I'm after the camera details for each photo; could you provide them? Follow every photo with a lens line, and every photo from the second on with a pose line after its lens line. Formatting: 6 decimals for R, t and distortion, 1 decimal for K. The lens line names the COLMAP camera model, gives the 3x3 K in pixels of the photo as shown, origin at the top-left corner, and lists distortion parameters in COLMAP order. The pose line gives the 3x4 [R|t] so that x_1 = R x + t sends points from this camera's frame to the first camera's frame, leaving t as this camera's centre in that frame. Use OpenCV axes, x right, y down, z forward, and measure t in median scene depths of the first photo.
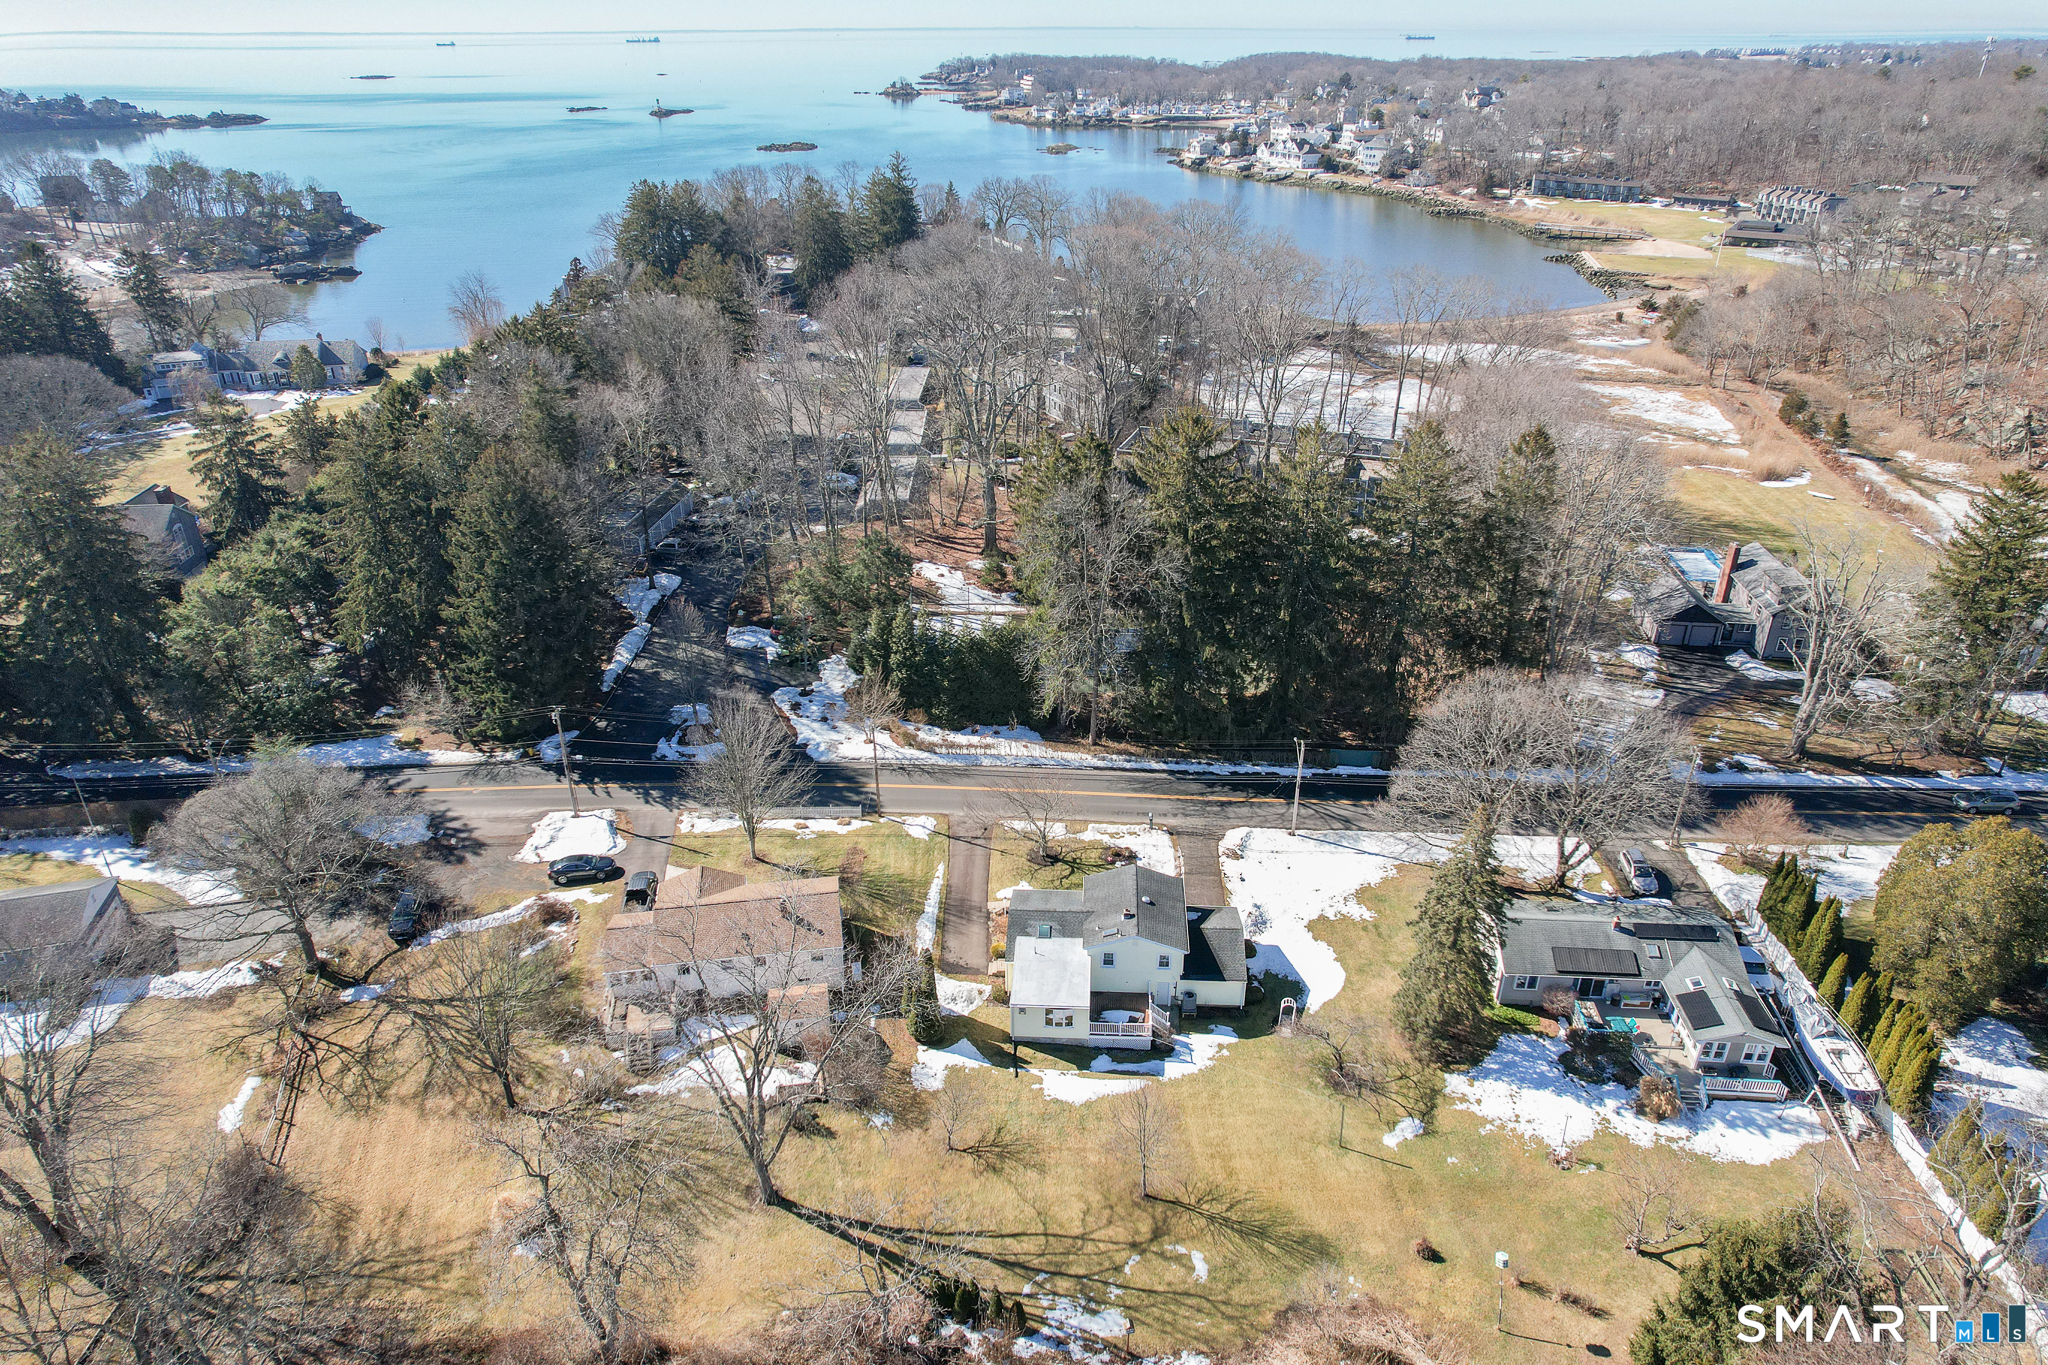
lens RADIAL K [[1321.4, 0, 1014.0], [0, 1321.4, 668.3], [0, 0, 1]] dist [-0.069147, 0.070077]
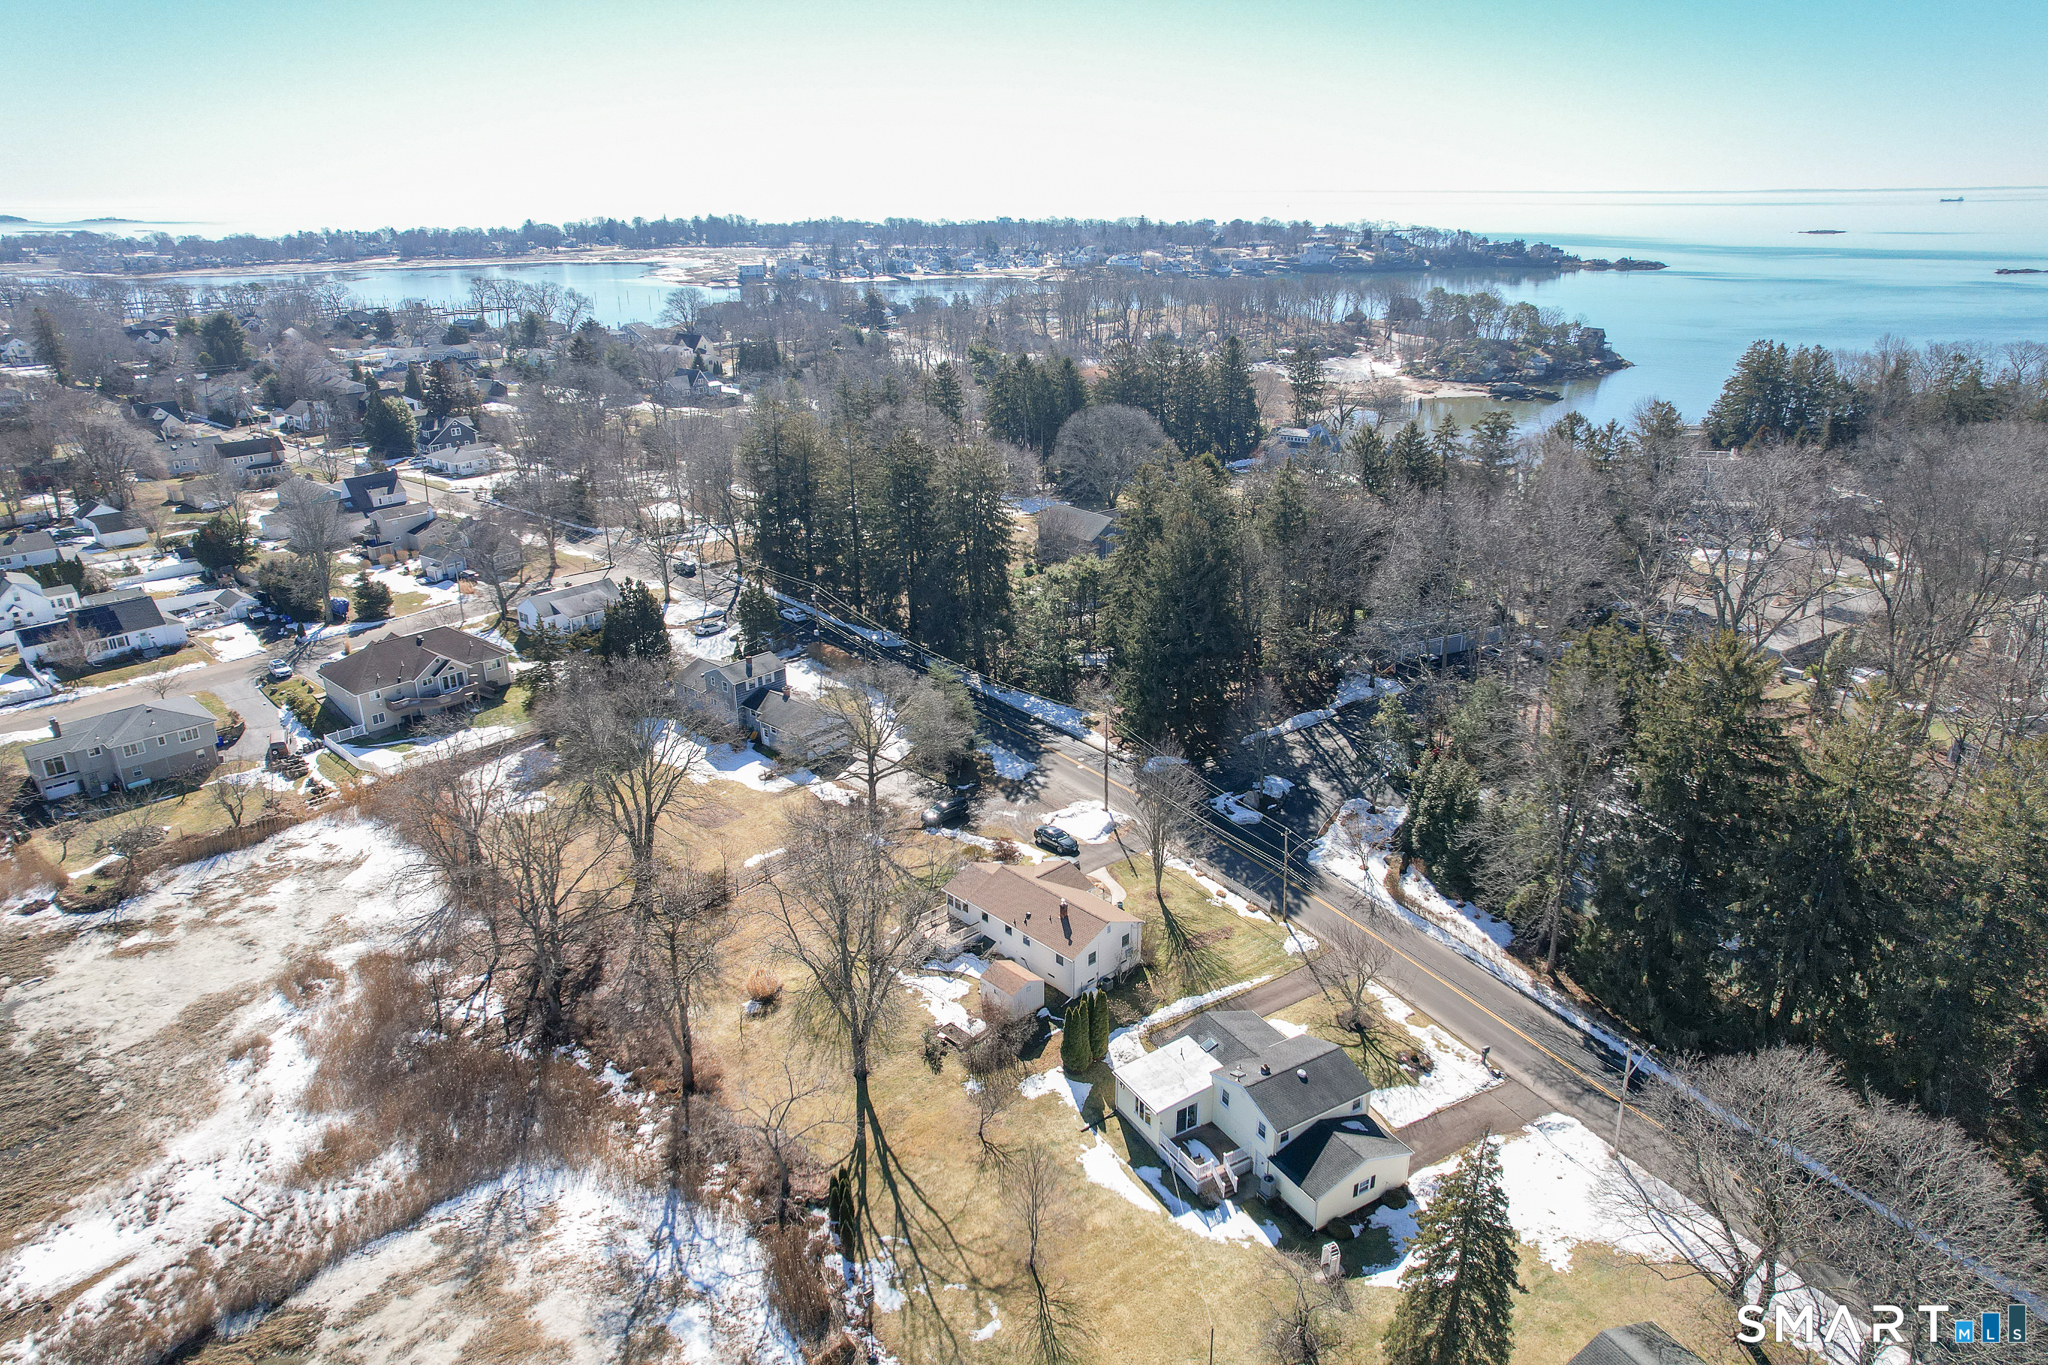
lens RADIAL K [[1321.4, 0, 1014.0], [0, 1321.4, 668.3], [0, 0, 1]] dist [-0.069147, 0.070077]
pose [[0.547871, 0.287764, -0.785512, 0.594336], [-0.366628, 0.926592, 0.083734, -0.086950], [0.751945, 0.242116, 0.613155, 0.192325]]
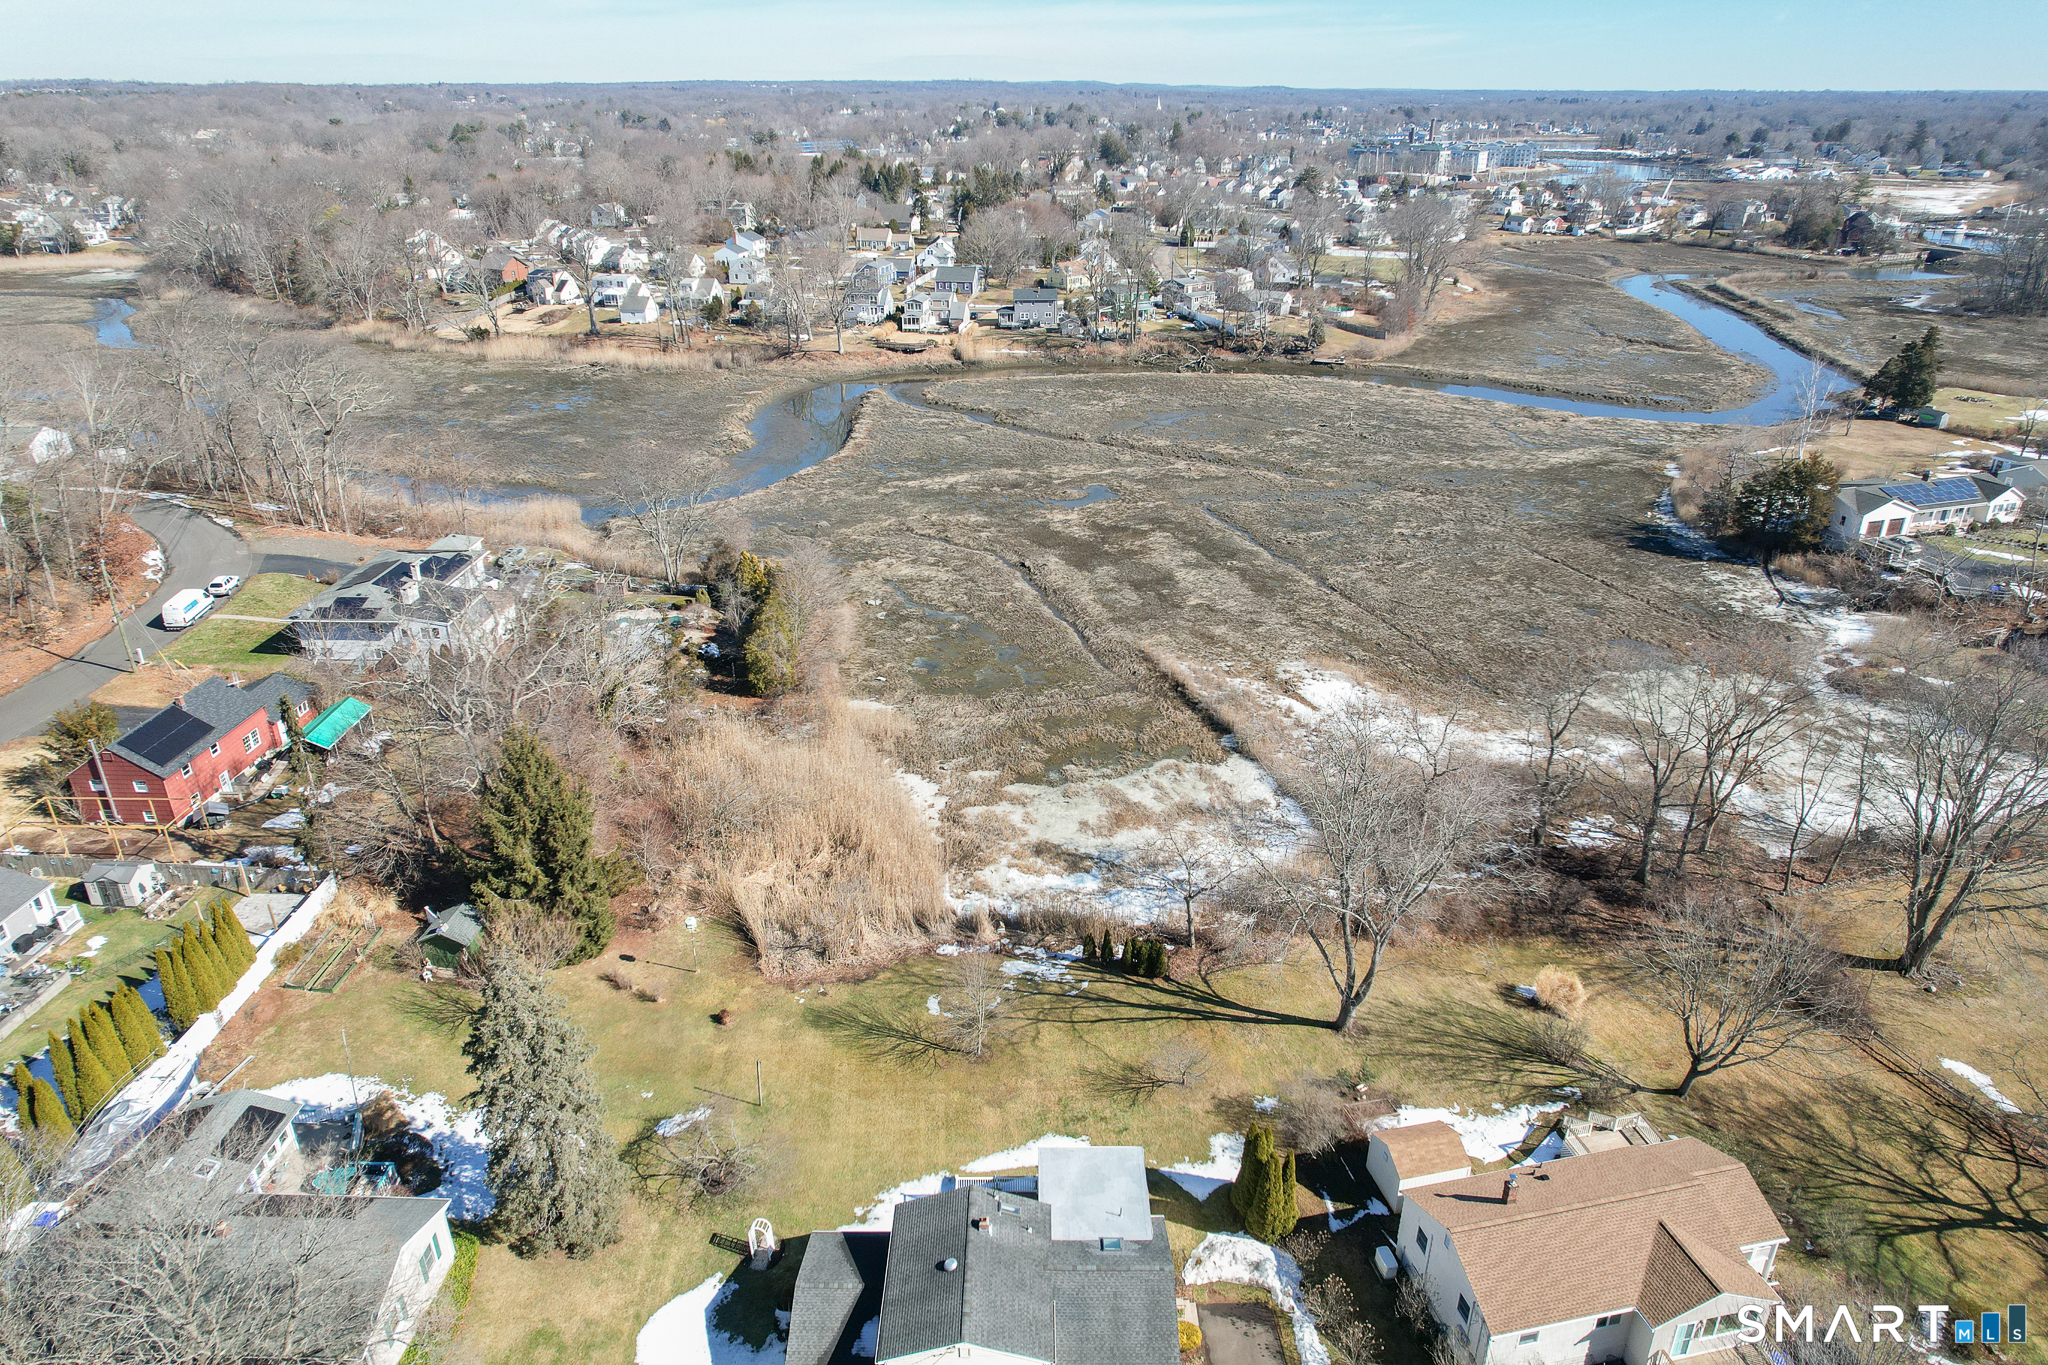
lens RADIAL K [[1264.0, 0, 1038.8], [0, 1264.0, 691.5], [0, 0, 1]] dist [-0.082107, 0.068464]
pose [[-0.997454, 0.039323, -0.059498, 0.077333], [-0.022803, 0.614616, 0.788497, -0.410680], [0.067574, 0.787846, -0.612154, 1.068637]]
